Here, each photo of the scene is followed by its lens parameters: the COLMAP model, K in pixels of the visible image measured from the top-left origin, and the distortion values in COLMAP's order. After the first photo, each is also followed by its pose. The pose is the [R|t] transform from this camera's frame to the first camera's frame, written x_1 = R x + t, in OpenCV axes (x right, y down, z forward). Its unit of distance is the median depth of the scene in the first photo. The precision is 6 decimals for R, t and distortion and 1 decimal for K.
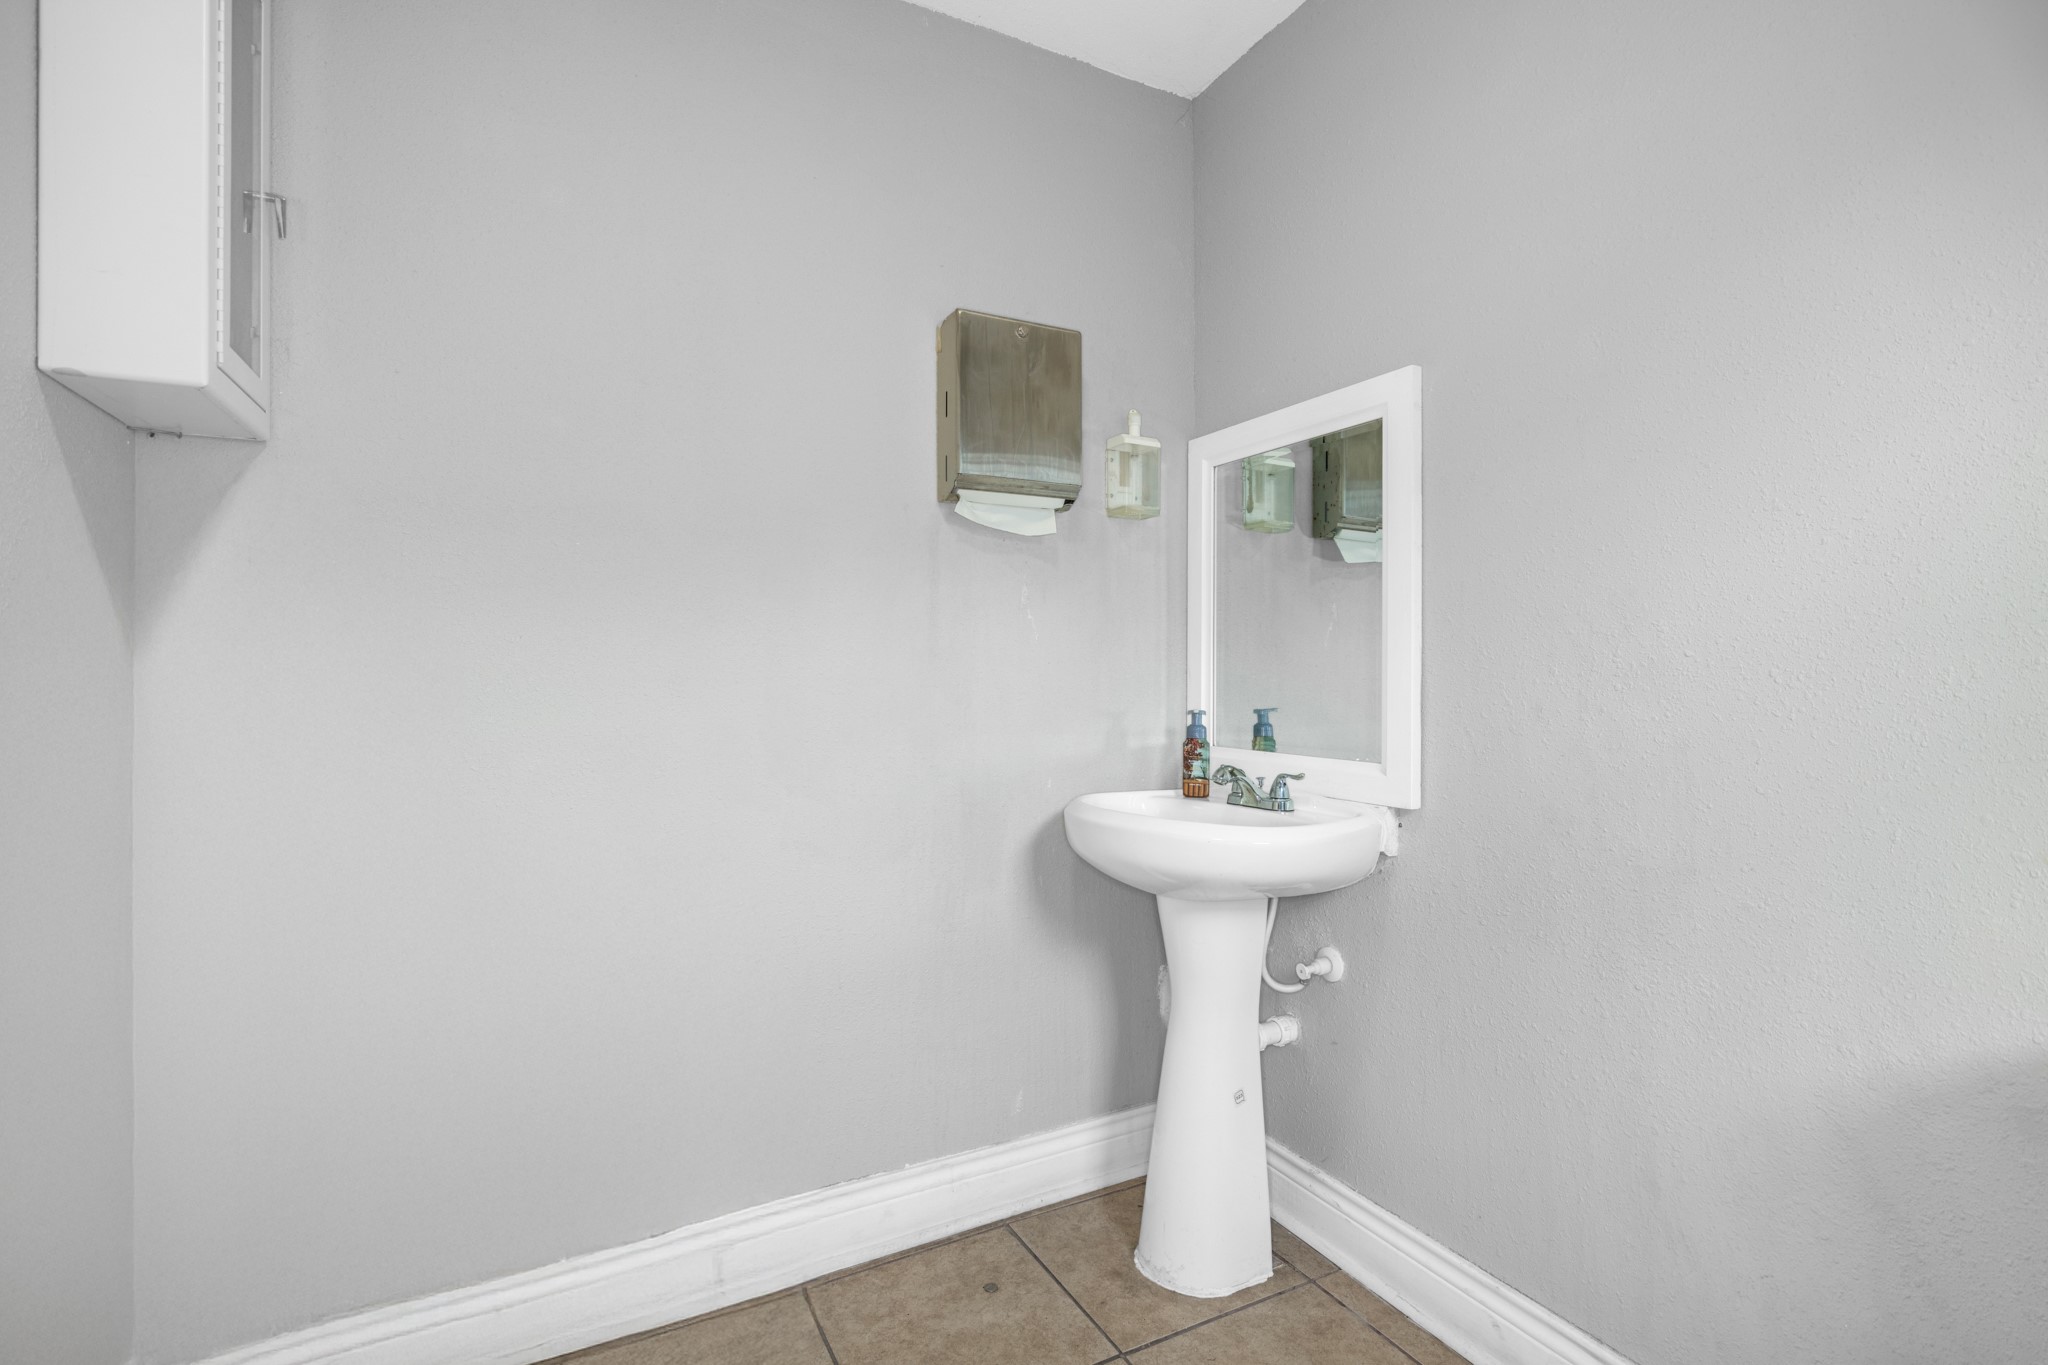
lens RADIAL K [[958.8, 0, 1024.4], [0, 958.8, 674.9], [0, 0, 1]] dist [0.001761, 0.001012]
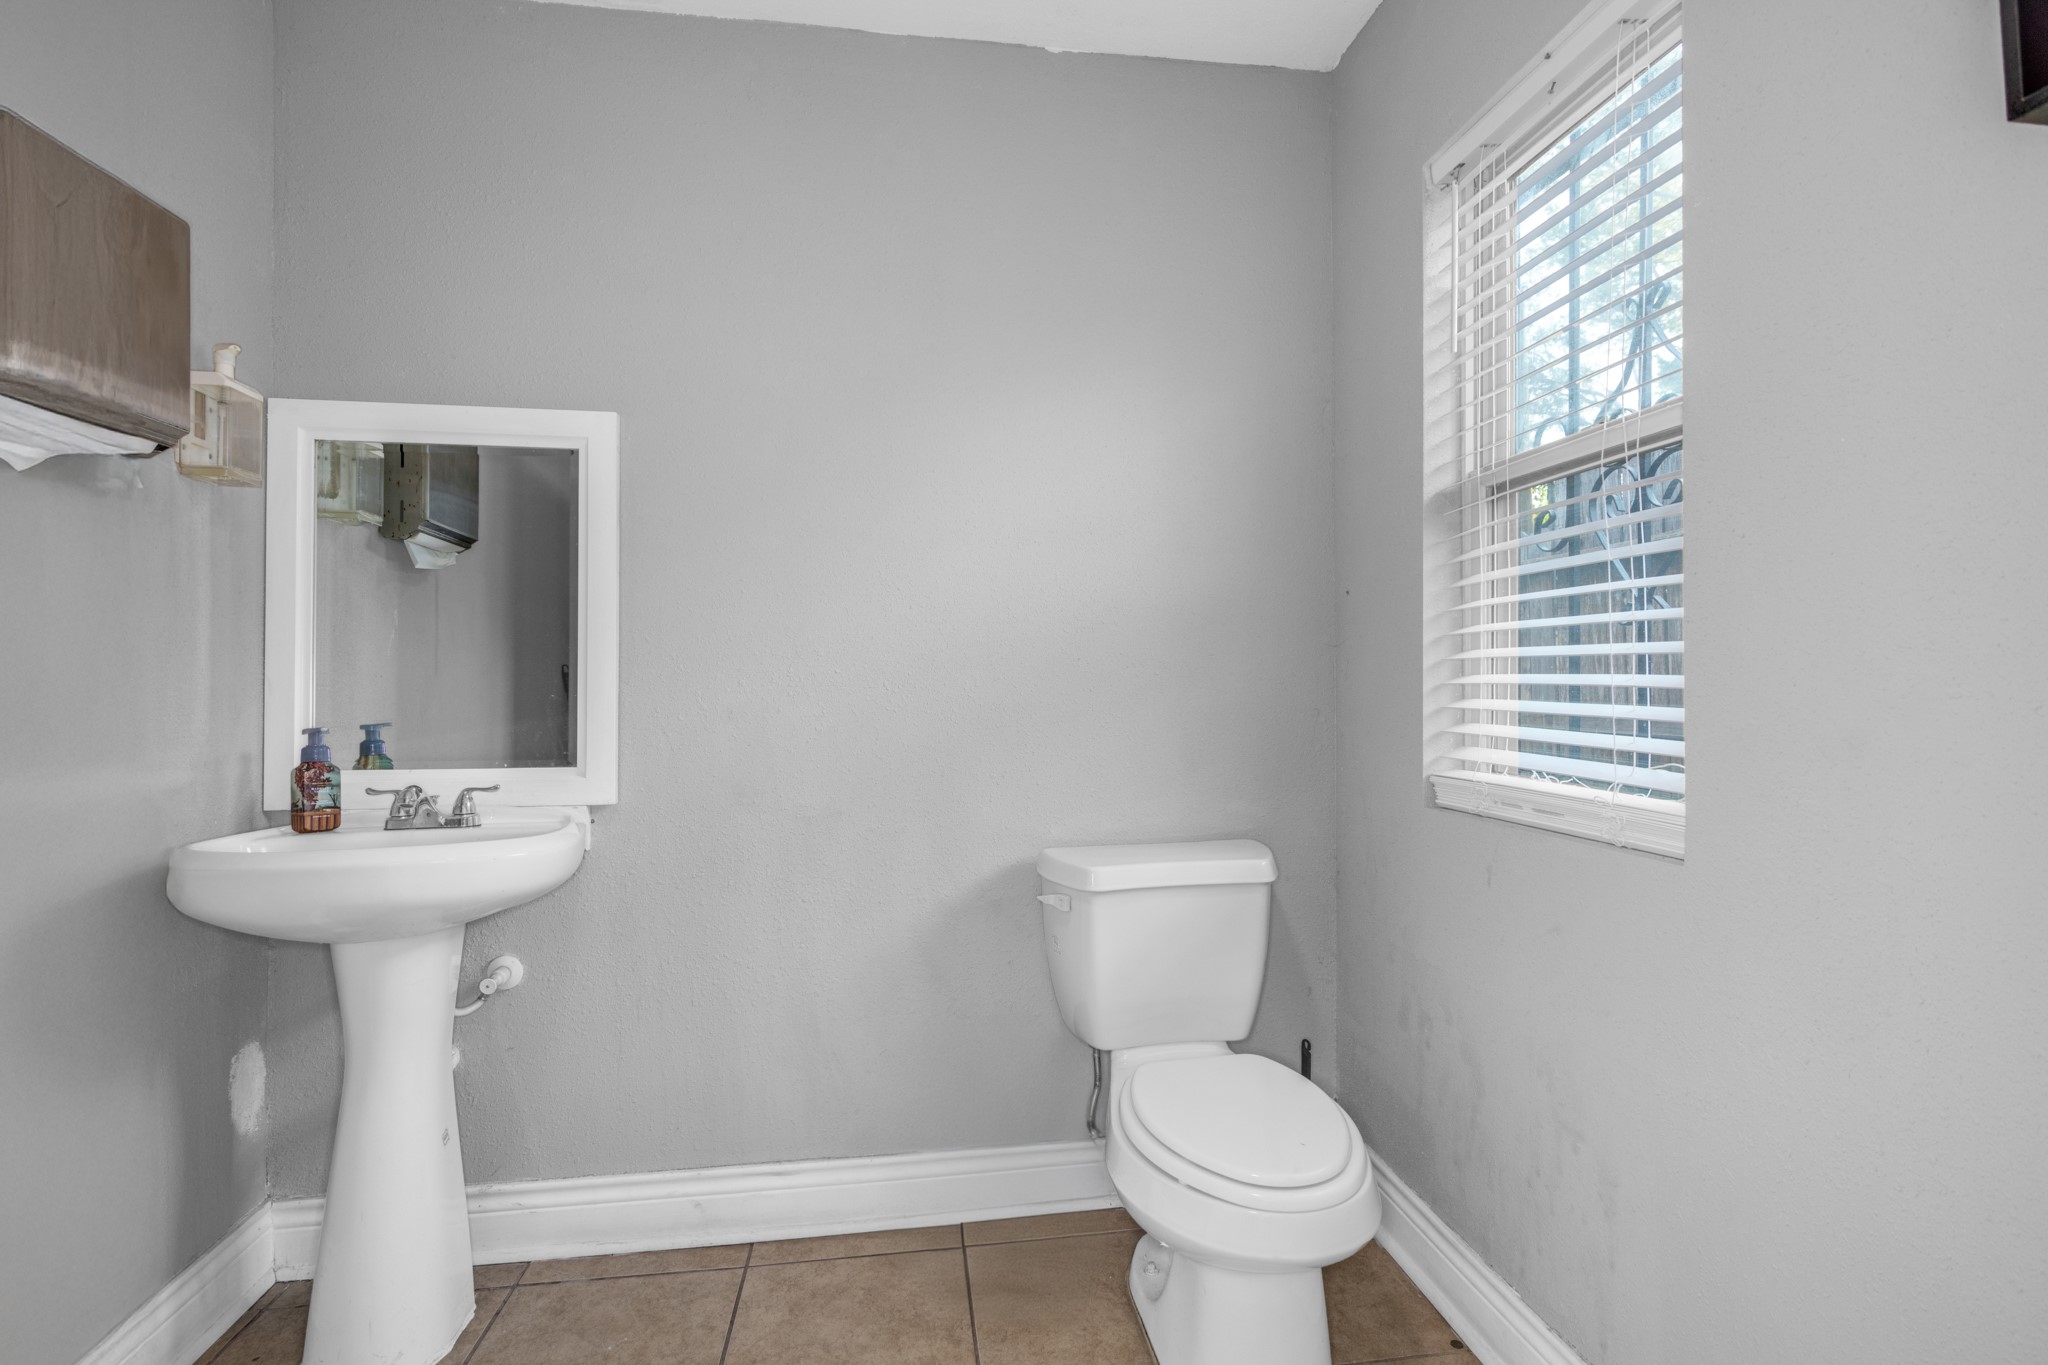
lens RADIAL K [[958.8, 0, 1026.2], [0, 958.8, 686.0], [0, 0, 1]] dist [0.001761, 0.001012]
pose [[0.328786, 0.000693, 0.944404, -0.455012], [0.002881, 0.999994, -0.001737, 0.003699], [-0.944400, 0.003292, 0.328782, 0.151325]]
